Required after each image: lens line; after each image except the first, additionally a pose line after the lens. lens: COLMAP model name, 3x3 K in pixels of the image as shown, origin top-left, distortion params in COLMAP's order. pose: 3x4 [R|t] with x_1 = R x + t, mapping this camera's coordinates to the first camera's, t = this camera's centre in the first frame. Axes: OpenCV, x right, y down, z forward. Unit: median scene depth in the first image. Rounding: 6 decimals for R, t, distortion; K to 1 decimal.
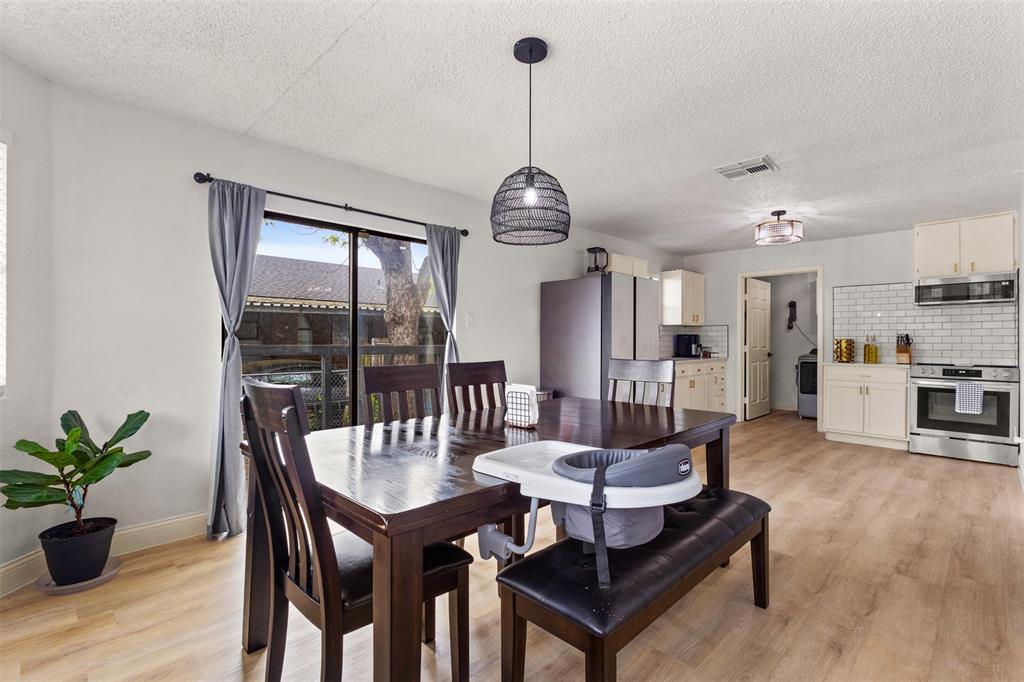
lens RADIAL K [[474.1, 0, 507.4], [0, 474.1, 343.6], [0, 0, 1]] dist [0.001028, 0.001746]
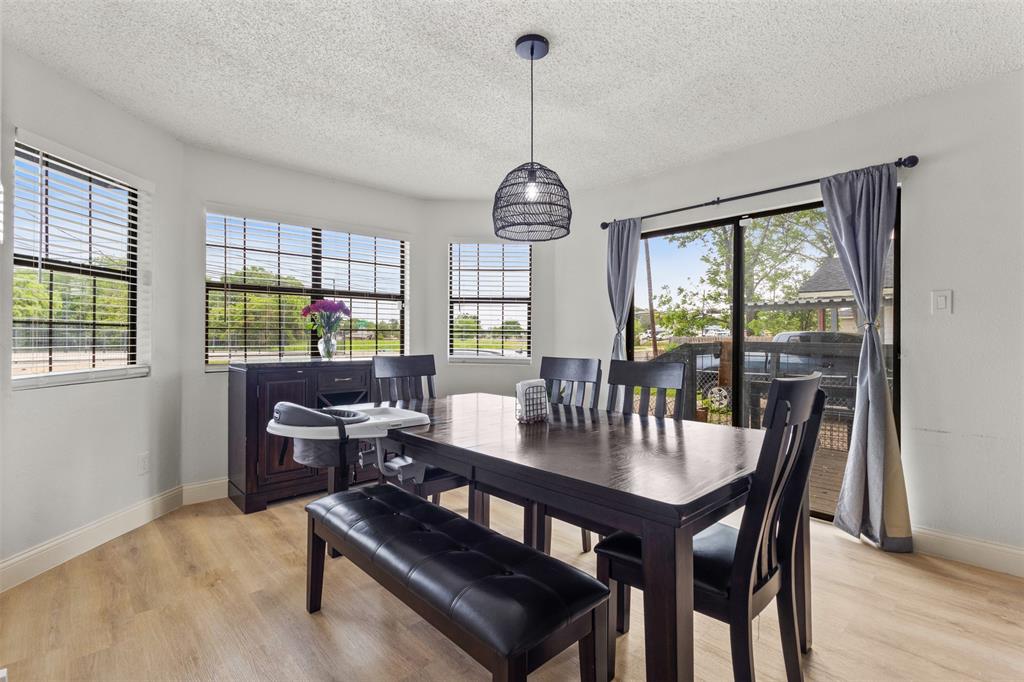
lens RADIAL K [[474.1, 0, 506.8], [0, 474.1, 340.3], [0, 0, 1]] dist [0.001028, 0.001746]
pose [[-0.023986, 0.002389, -0.999709, 0.444508], [-0.007919, 0.999965, 0.002580, -0.000914], [0.999681, 0.007978, -0.023966, 0.412517]]
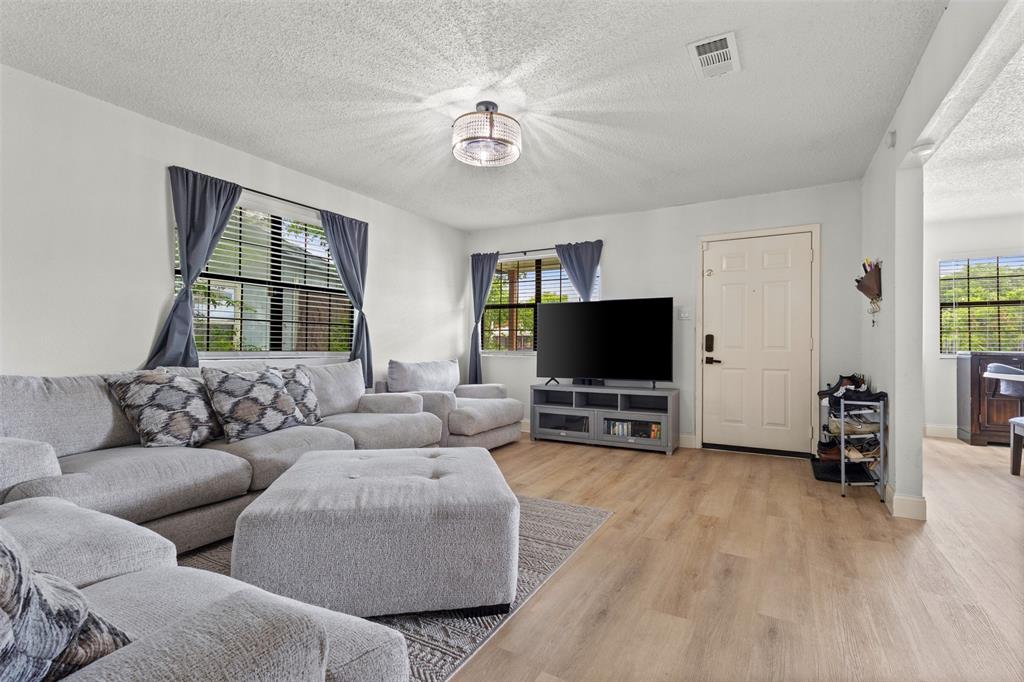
lens RADIAL K [[474.1, 0, 506.6], [0, 474.1, 344.1], [0, 0, 1]] dist [0.001028, 0.001746]
pose [[-0.963960, -0.007647, -0.265938, 1.034527], [-0.008629, 0.999960, 0.002524, 0.024035], [0.265908, 0.004728, -0.963987, 0.754896]]
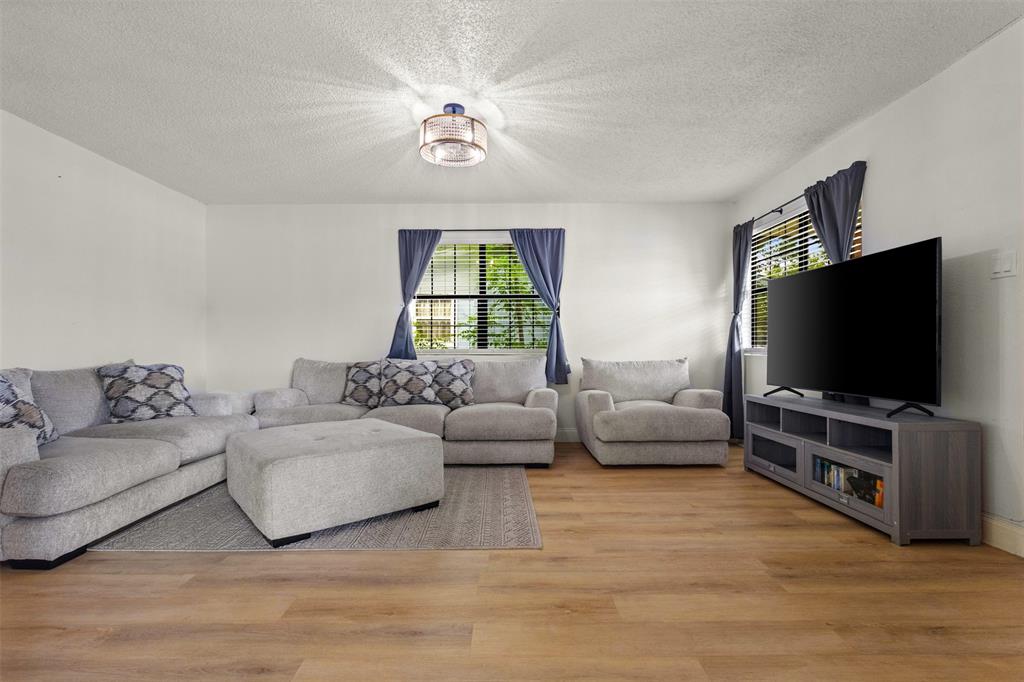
lens RADIAL K [[474.1, 0, 505.0], [0, 474.1, 348.3], [0, 0, 1]] dist [0.001028, 0.001746]
pose [[-0.713807, 0.003823, 0.700332, 0.453015], [0.007649, 0.999968, 0.002337, 0.037321], [-0.700301, 0.007025, -0.713813, 0.576891]]
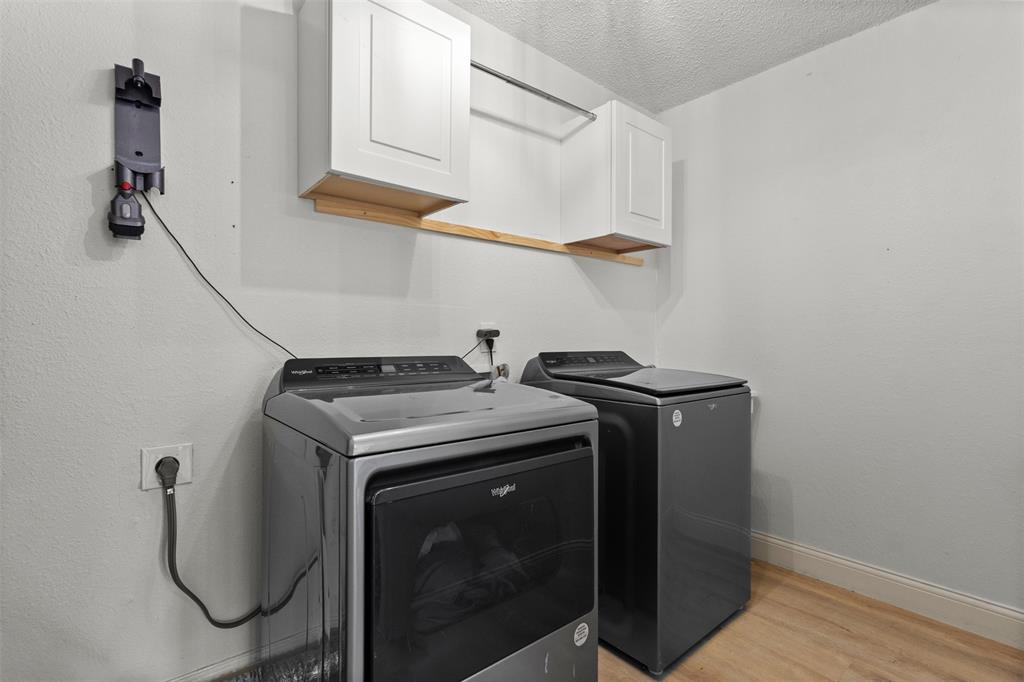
lens RADIAL K [[474.1, 0, 511.1], [0, 474.1, 341.7], [0, 0, 1]] dist [0.001028, 0.001746]
pose [[0.086406, -0.007253, 0.996234, 0.693206], [0.006955, 0.999954, 0.006676, 0.007876], [-0.996236, 0.006352, 0.086452, 1.329769]]
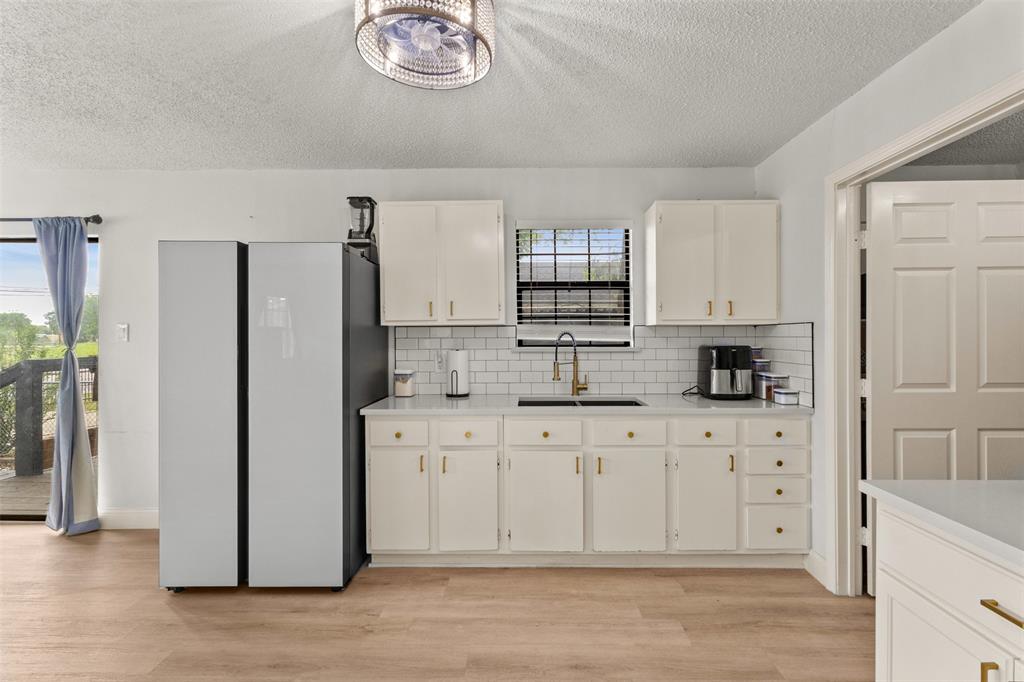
lens RADIAL K [[474.1, 0, 525.2], [0, 474.1, 343.8], [0, 0, 1]] dist [0.001028, 0.001746]
pose [[0.707003, 0.000915, -0.707210, 0.780345], [-0.001597, 0.999999, -0.000302, -0.028935], [0.707209, 0.001343, 0.707003, 0.788777]]
